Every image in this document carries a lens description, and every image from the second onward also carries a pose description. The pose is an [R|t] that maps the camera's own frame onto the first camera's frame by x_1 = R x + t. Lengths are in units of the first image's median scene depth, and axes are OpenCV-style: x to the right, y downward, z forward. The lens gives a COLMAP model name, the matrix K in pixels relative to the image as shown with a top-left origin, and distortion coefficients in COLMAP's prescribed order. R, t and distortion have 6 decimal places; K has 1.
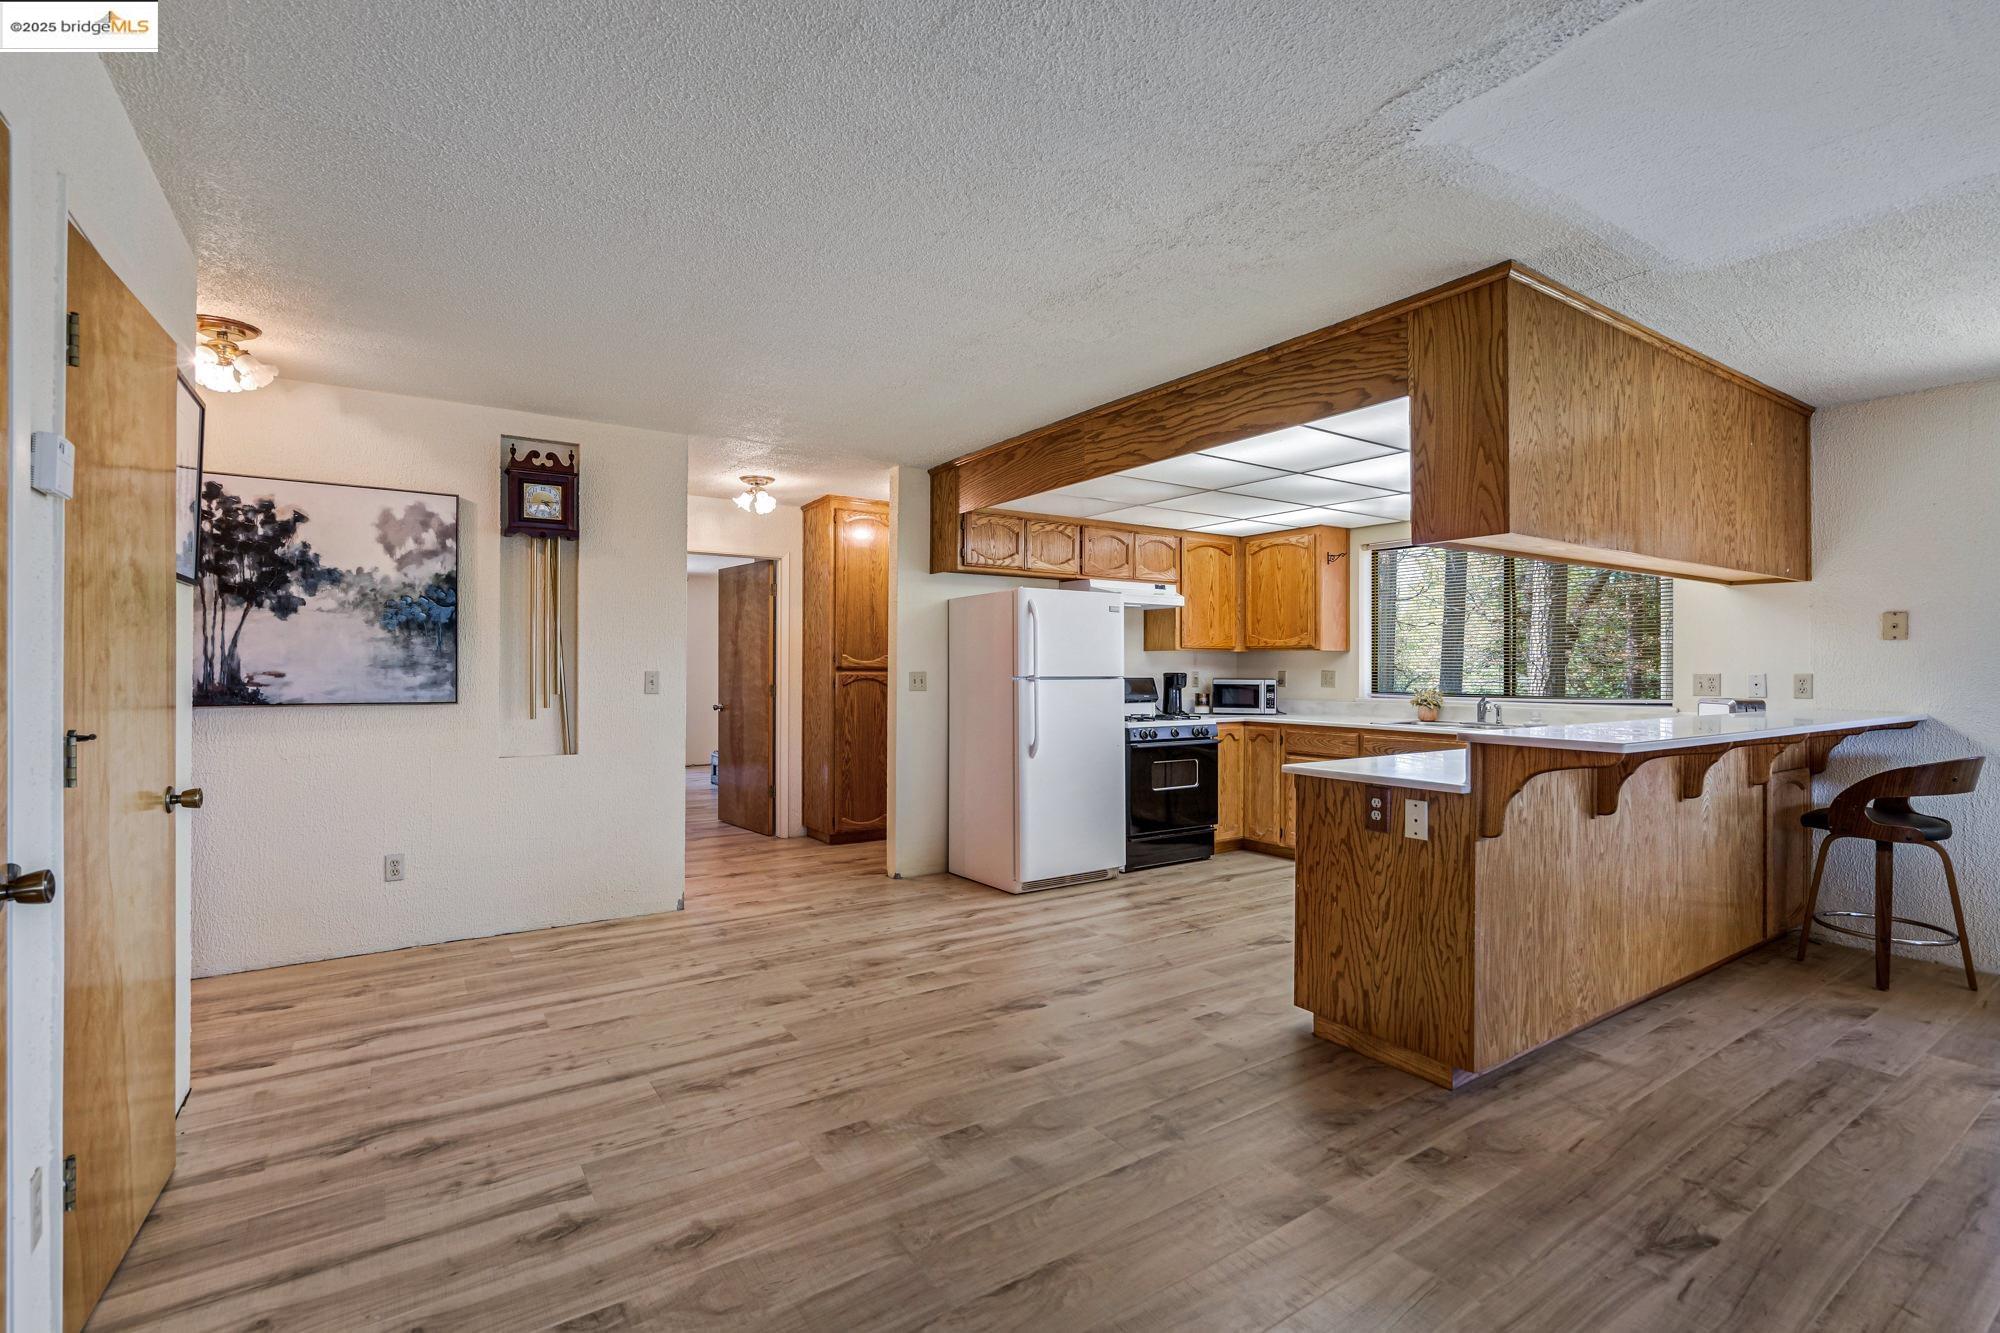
lens RADIAL K [[912.2, 0, 1000.0], [0, 912.2, 666.5], [0, 0, 1]] dist [-0.000994, 0.000066]
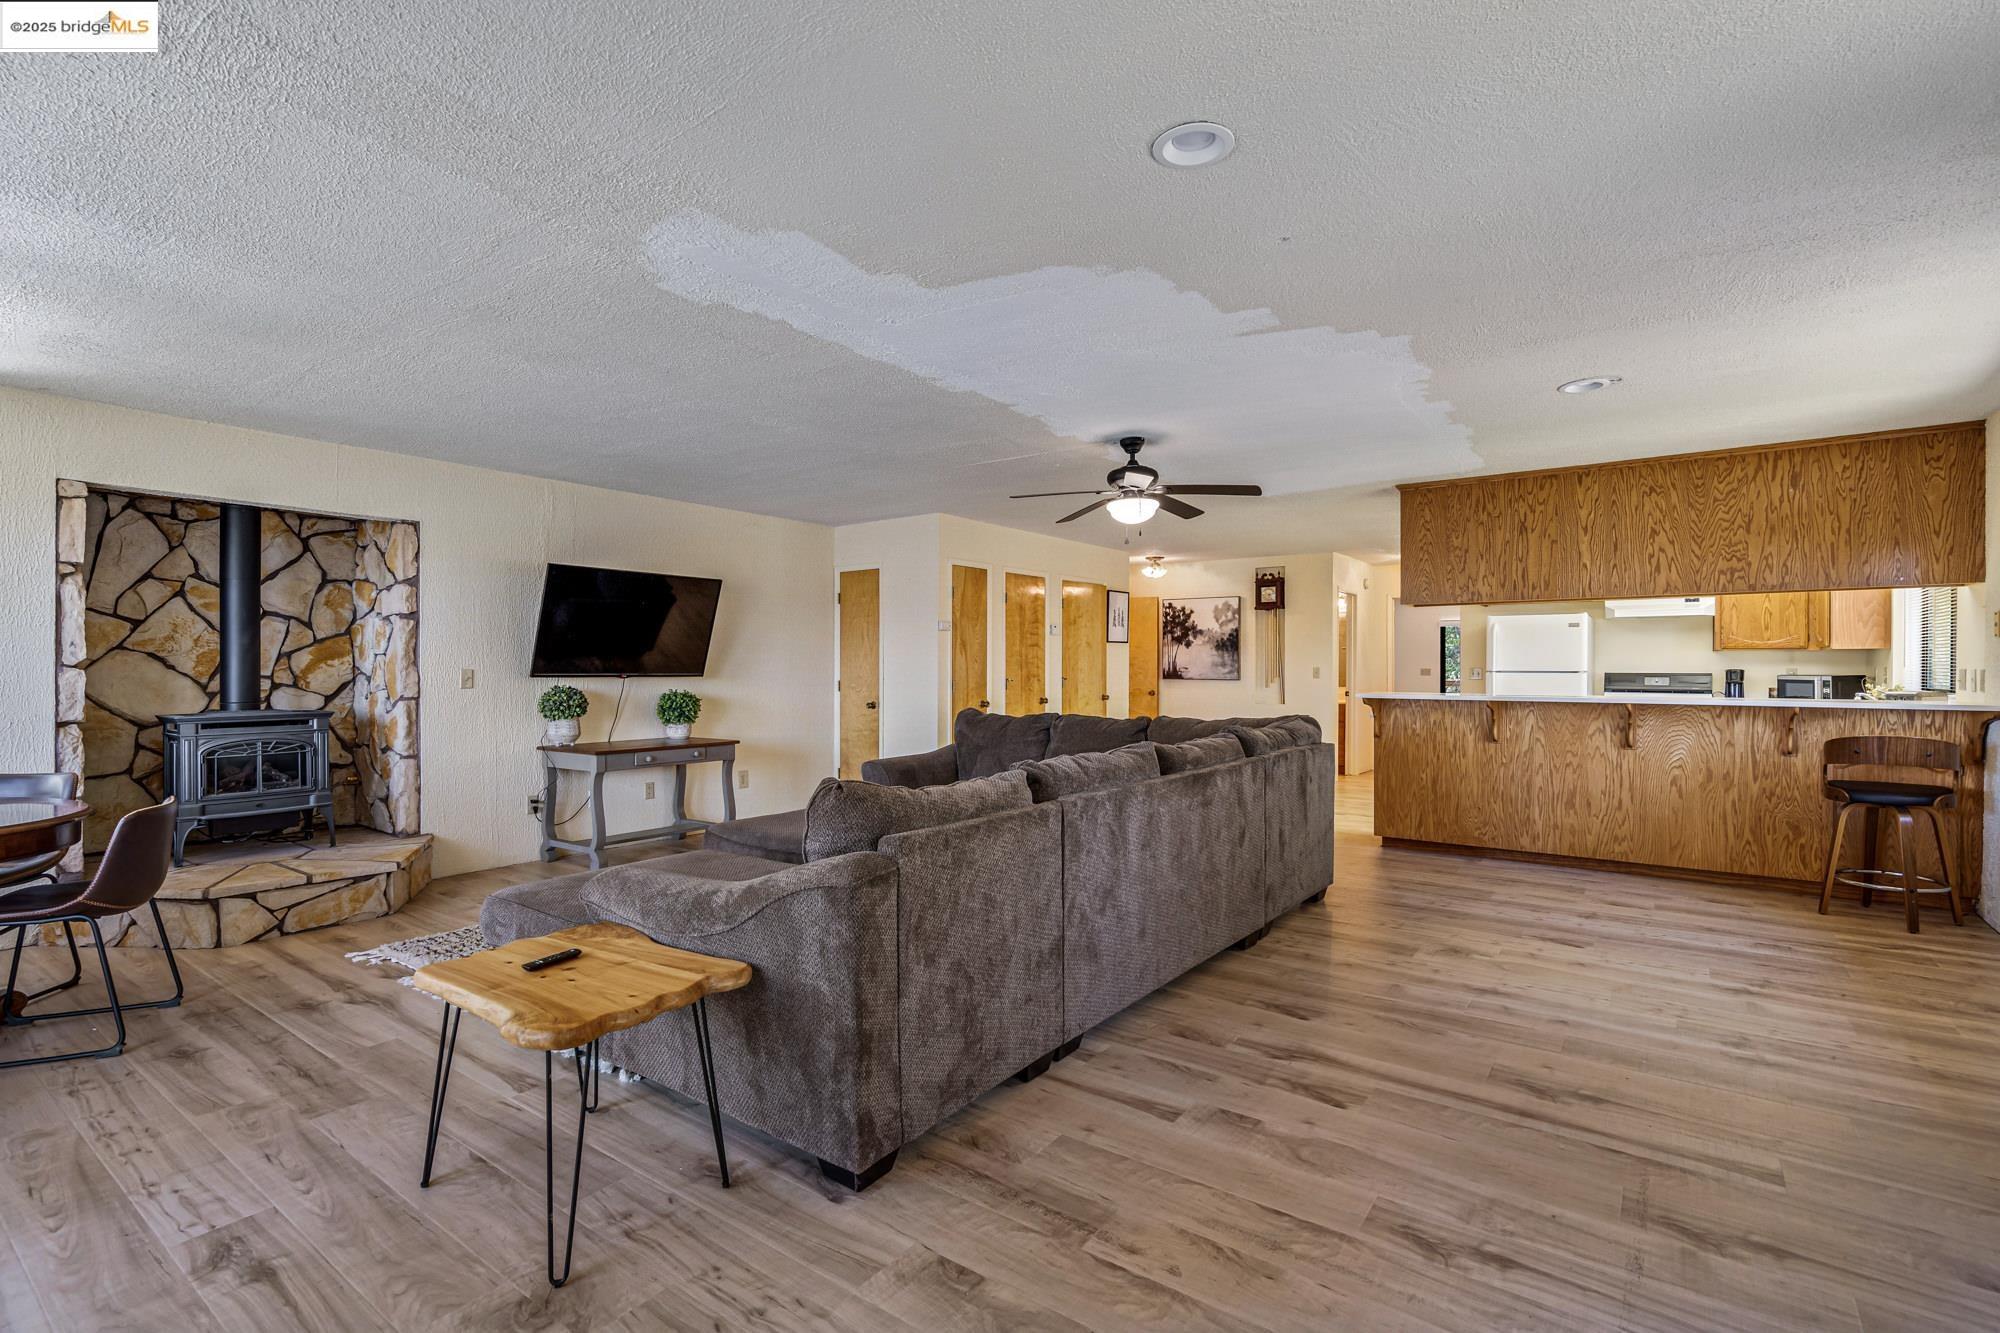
lens RADIAL K [[904.0, 0, 1001.0], [0, 904.0, 670.5], [0, 0, 1]] dist [-0.002060, 0.000157]
pose [[0.342505, 0.002481, -0.939513, 1.524759], [0.003476, 0.999986, 0.003908, 0.002693], [0.939510, -0.004604, 0.342492, -0.462694]]
